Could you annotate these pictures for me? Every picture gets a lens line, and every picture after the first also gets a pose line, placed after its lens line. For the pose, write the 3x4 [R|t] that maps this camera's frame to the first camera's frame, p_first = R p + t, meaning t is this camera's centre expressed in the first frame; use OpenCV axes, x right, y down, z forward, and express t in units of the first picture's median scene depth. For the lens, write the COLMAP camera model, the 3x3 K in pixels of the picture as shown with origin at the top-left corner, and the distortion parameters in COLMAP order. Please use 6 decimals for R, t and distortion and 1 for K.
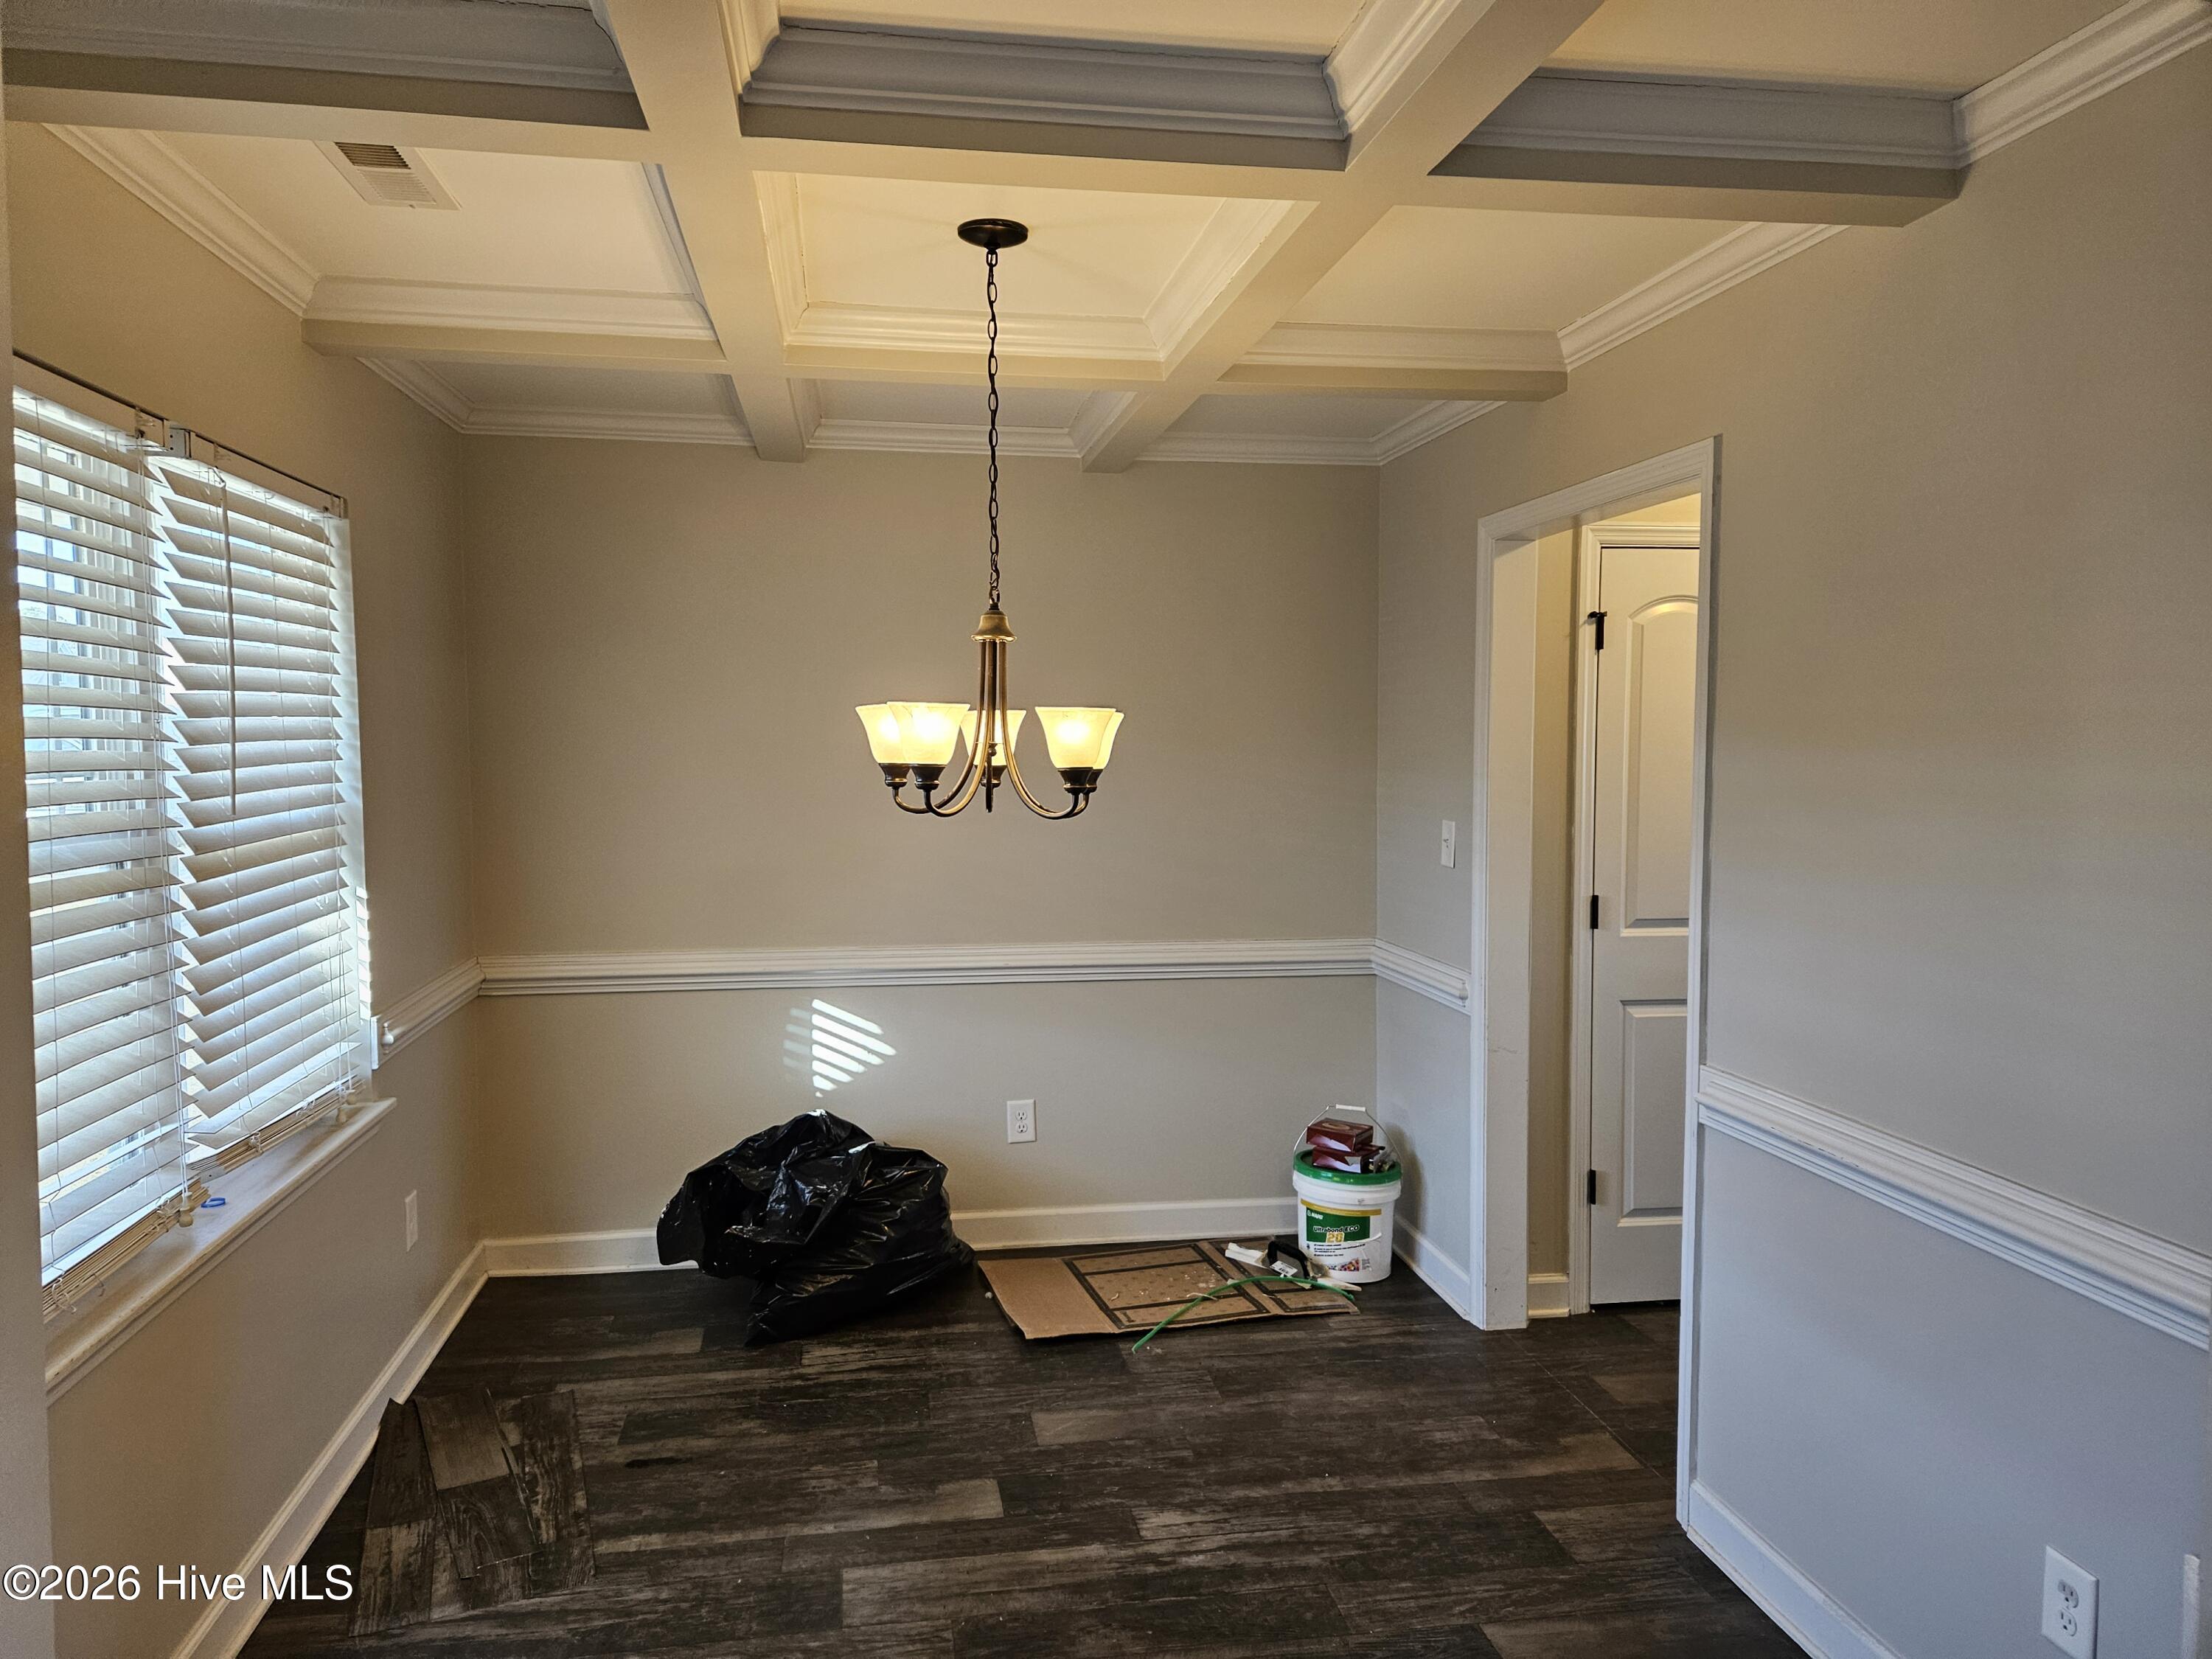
lens RADIAL K [[1454.8, 0, 1083.6], [0, 1454.8, 818.8], [0, 0, 1]] dist [0.061420, -0.043216]
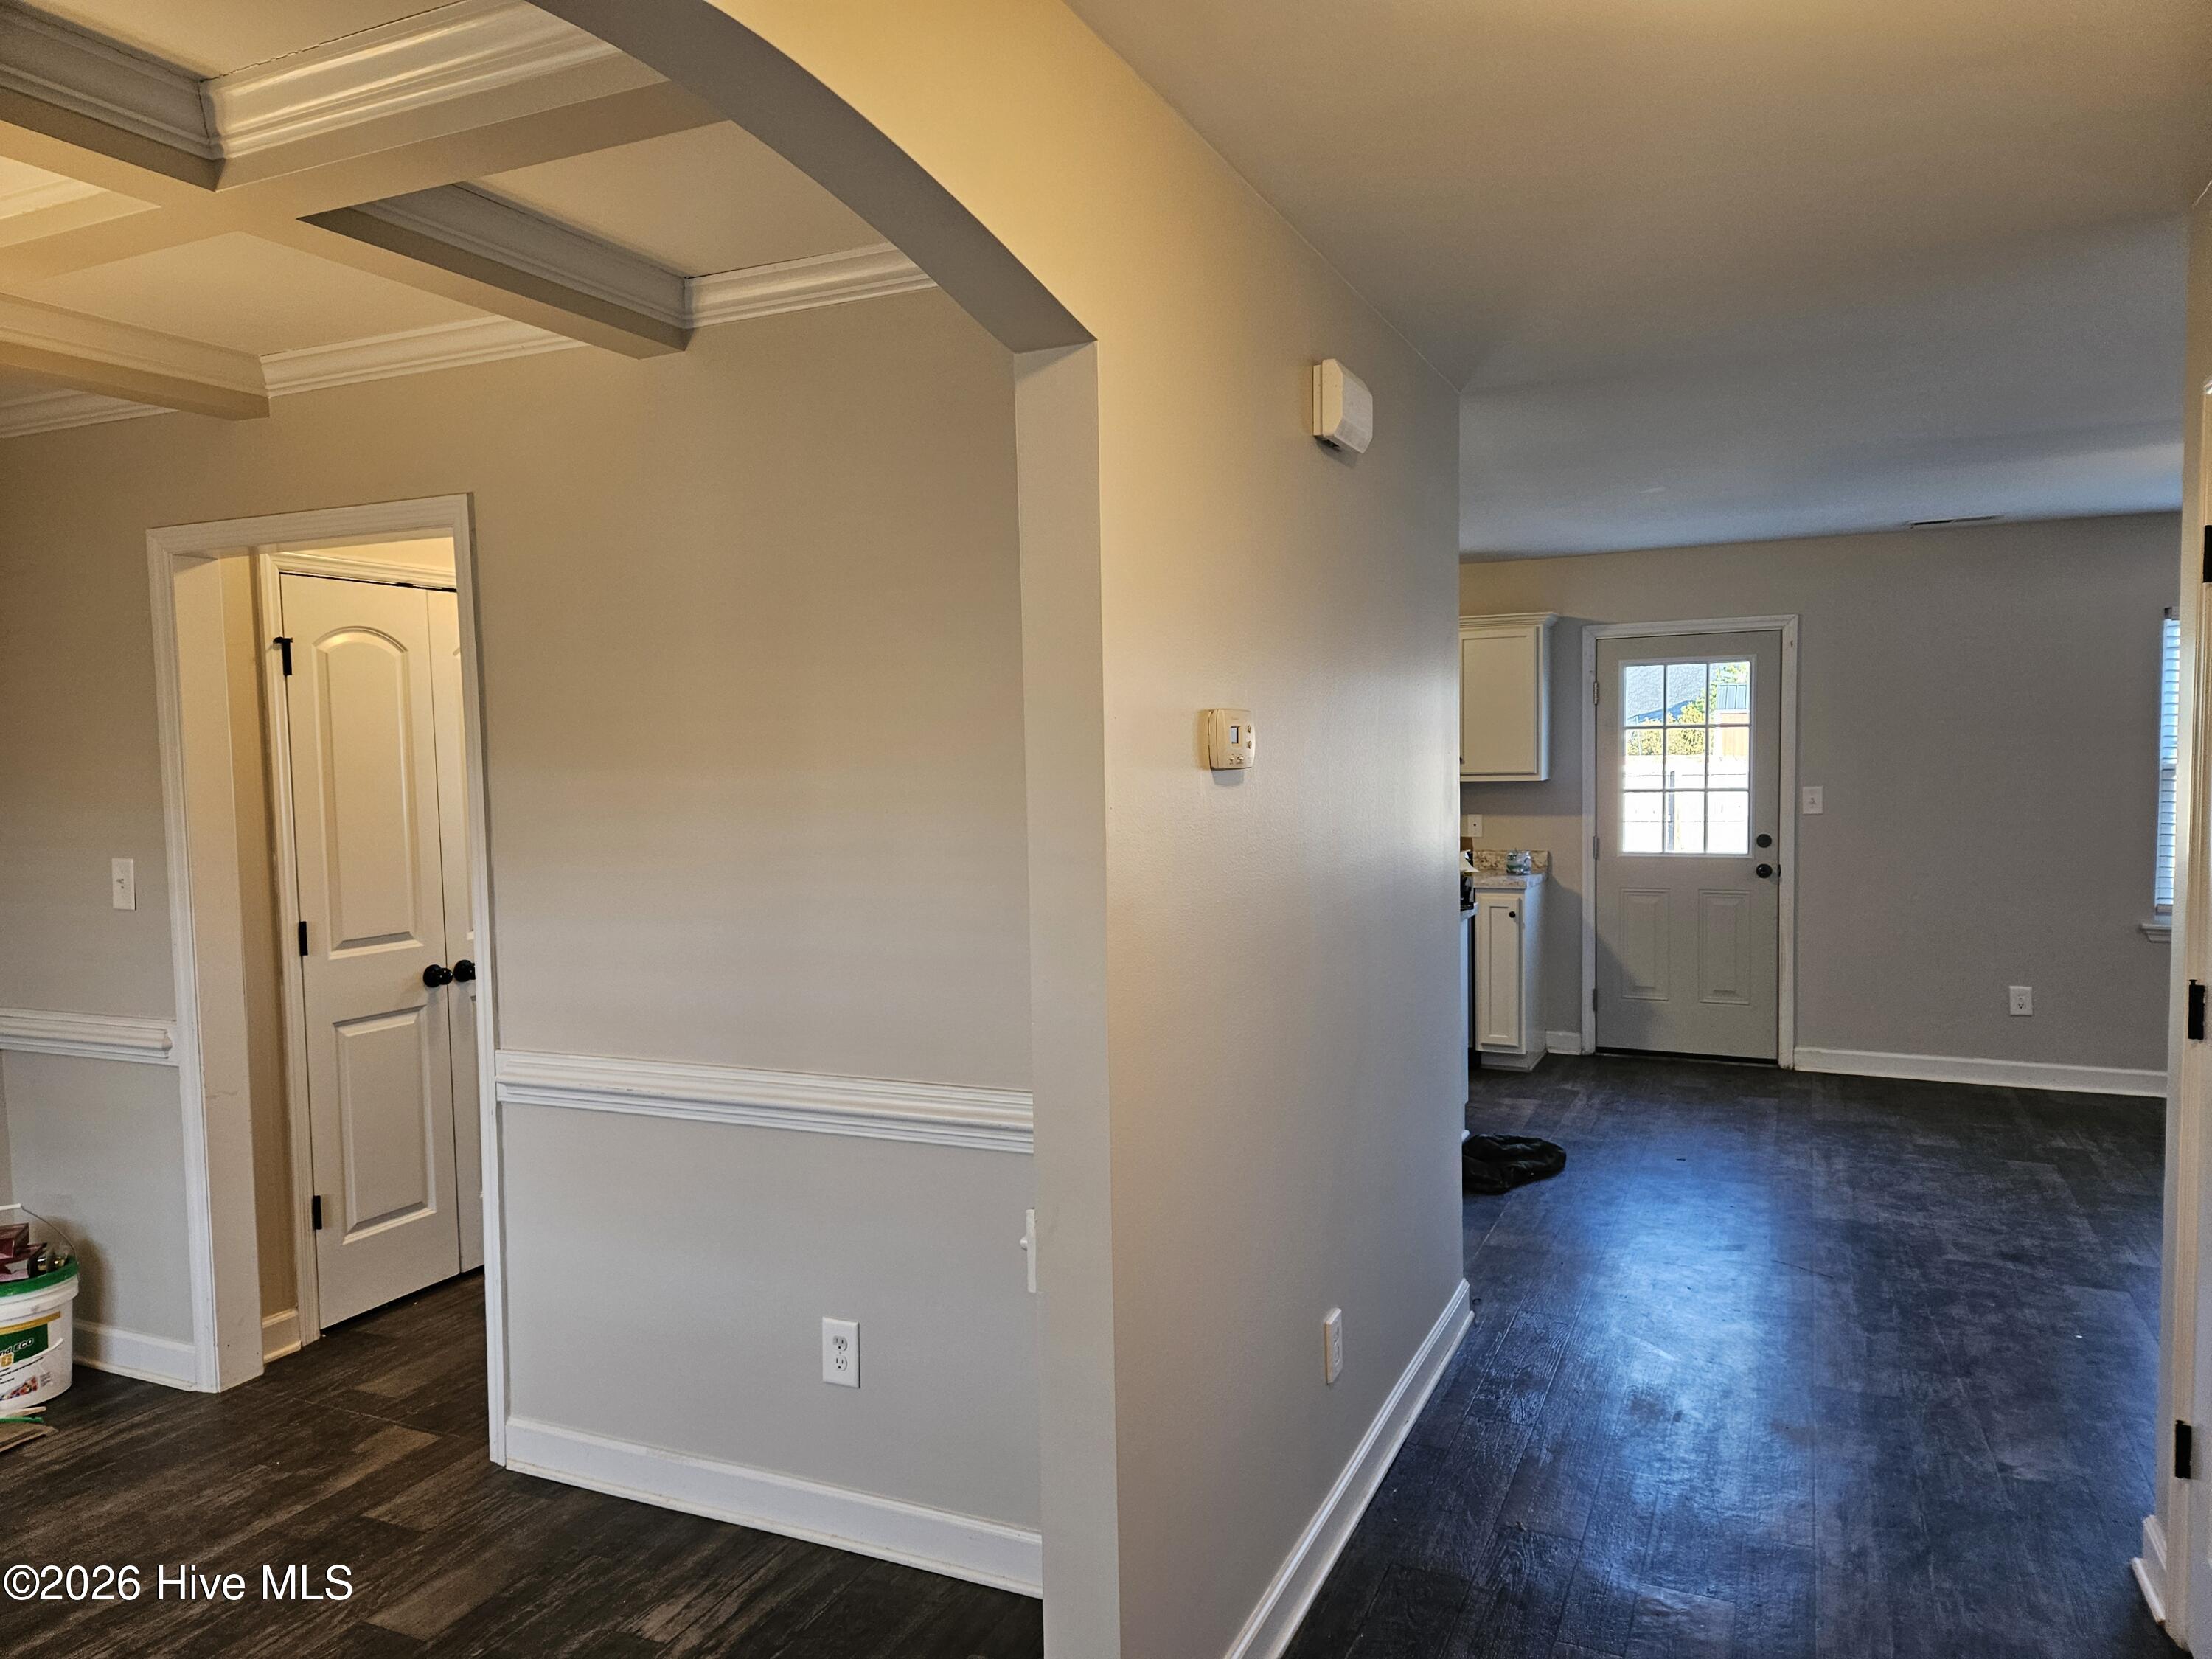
lens RADIAL K [[1454.8, 0, 1093.1], [0, 1454.8, 848.6], [0, 0, 1]] dist [0.061420, -0.043216]
pose [[0.573415, -0.069504, 0.816311, -0.185334], [0.067540, 0.997014, 0.037446, 0.001407], [-0.816476, 0.033661, 0.576397, -0.024504]]
